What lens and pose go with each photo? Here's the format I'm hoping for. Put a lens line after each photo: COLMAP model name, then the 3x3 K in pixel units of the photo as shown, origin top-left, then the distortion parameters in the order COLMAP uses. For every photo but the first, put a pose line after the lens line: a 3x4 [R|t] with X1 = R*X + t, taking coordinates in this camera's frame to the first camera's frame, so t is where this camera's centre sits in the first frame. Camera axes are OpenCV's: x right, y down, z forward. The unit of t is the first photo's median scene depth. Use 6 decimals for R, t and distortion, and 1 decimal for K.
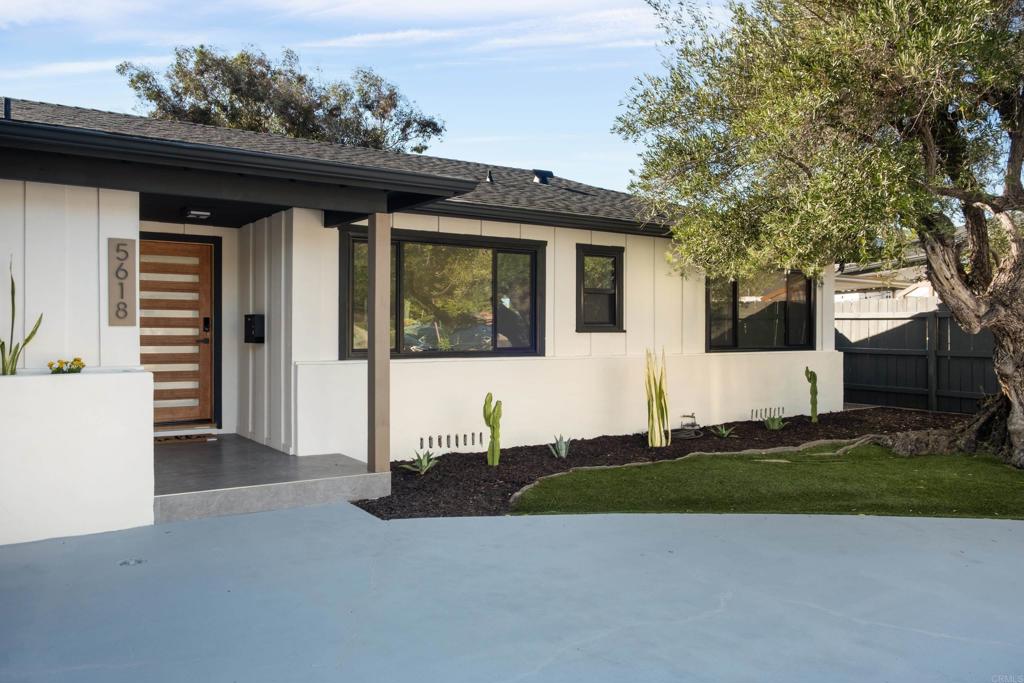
lens RADIAL K [[805.0, 0, 512.1], [0, 805.0, 323.8], [0, 0, 1]] dist [-0.004283, 0.000750]
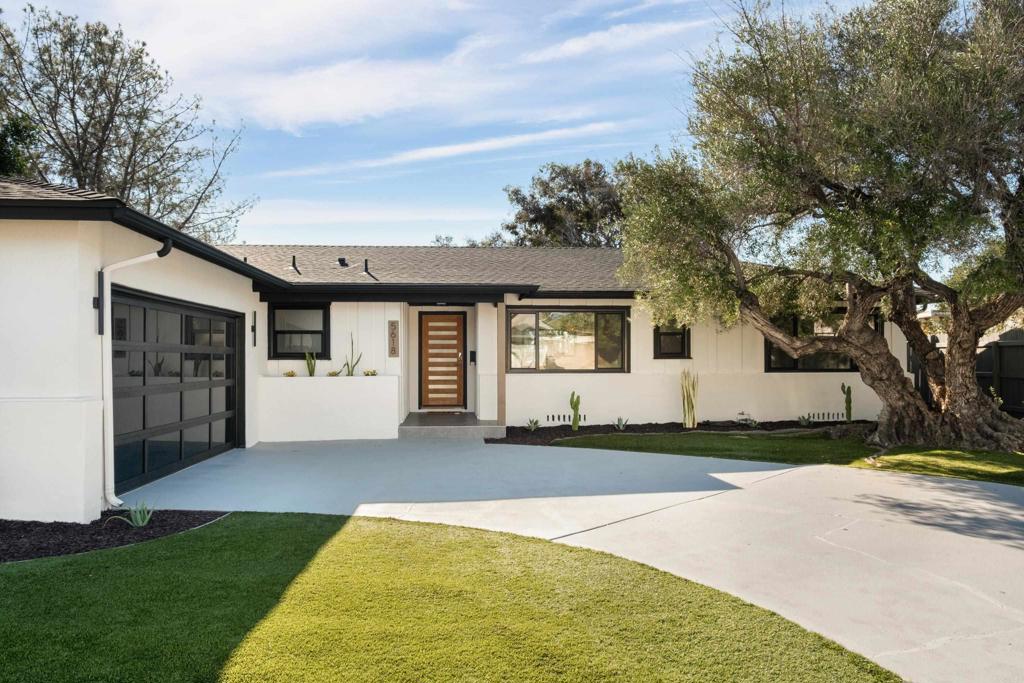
lens RADIAL K [[698.0, 0, 512.0], [0, 698.0, 341.5], [0, 0, 1]] dist [0.000840, 0.000249]
pose [[0.874554, -0.016973, -0.484631, 0.601112], [0.007812, 0.999751, -0.020916, 0.002061], [0.484865, 0.014506, 0.874469, -0.467761]]
